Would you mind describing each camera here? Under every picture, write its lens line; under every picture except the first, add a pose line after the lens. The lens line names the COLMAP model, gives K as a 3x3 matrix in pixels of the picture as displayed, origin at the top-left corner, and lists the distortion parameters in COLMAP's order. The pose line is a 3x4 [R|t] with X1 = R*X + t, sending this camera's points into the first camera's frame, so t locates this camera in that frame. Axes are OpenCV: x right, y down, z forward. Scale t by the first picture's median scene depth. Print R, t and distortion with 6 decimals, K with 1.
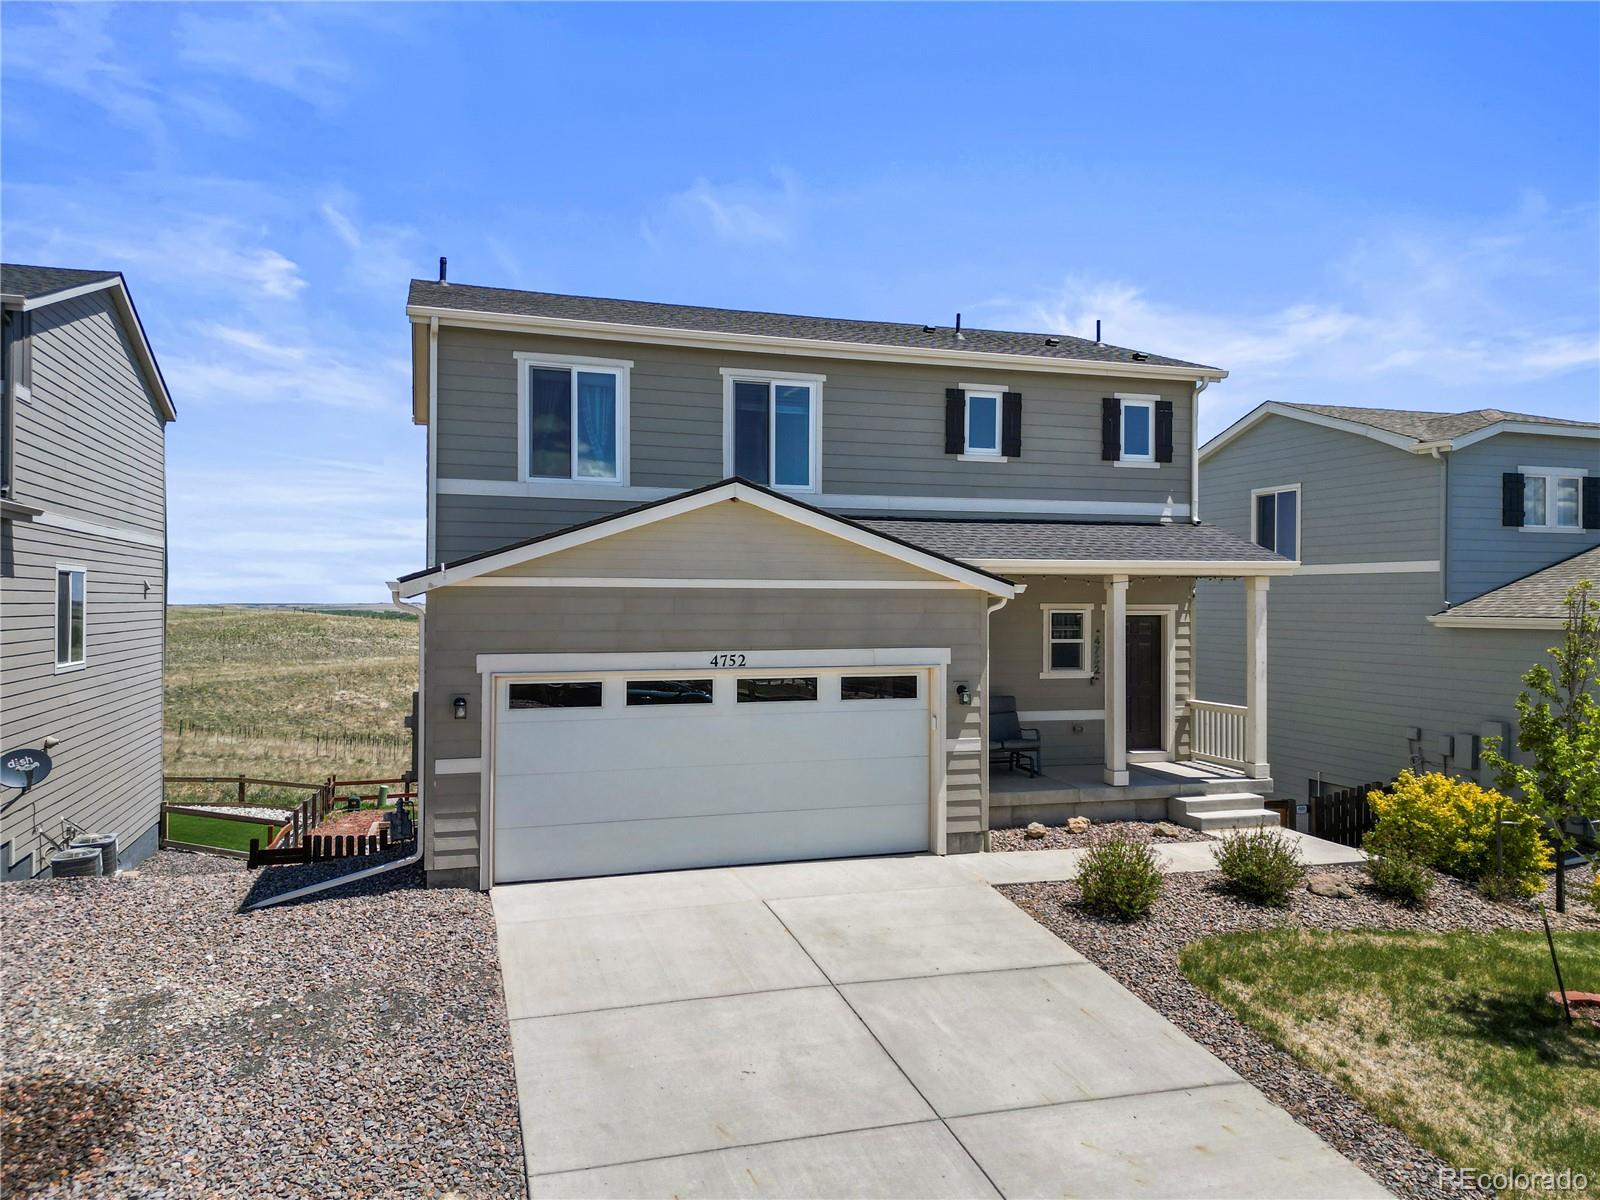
lens RADIAL K [[1123.8, 0, 801.3], [0, 1123.8, 595.7], [0, 0, 1]] dist [0.077174, -0.078516]
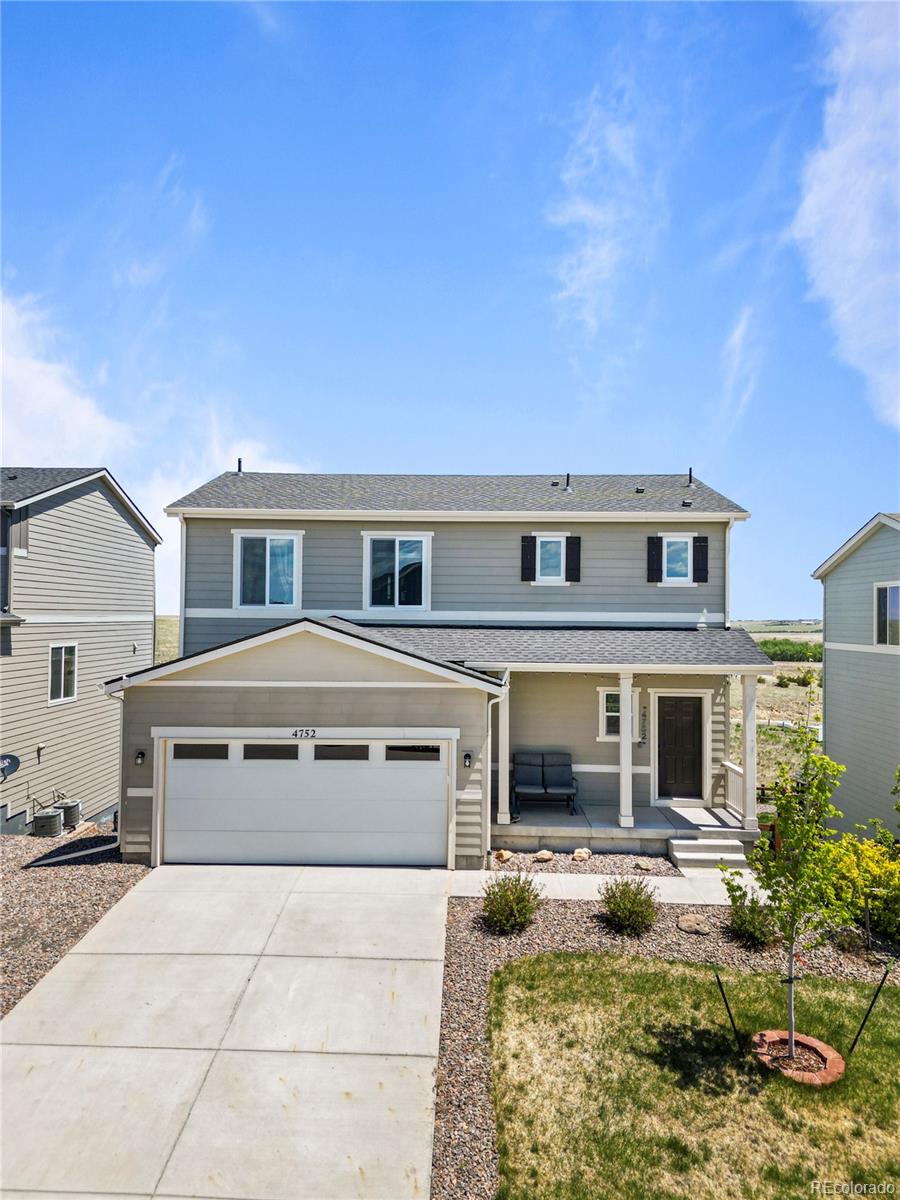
lens RADIAL K [[842.9, 0, 450.0], [0, 842.9, 600.0], [0, 0, 1]] dist [0.077174, -0.078516]
pose [[0.945651, -0.000509, -0.325183, 0.428961], [-0.005069, 0.999854, -0.016308, -0.092616], [0.325144, 0.017070, 0.945511, -0.048691]]
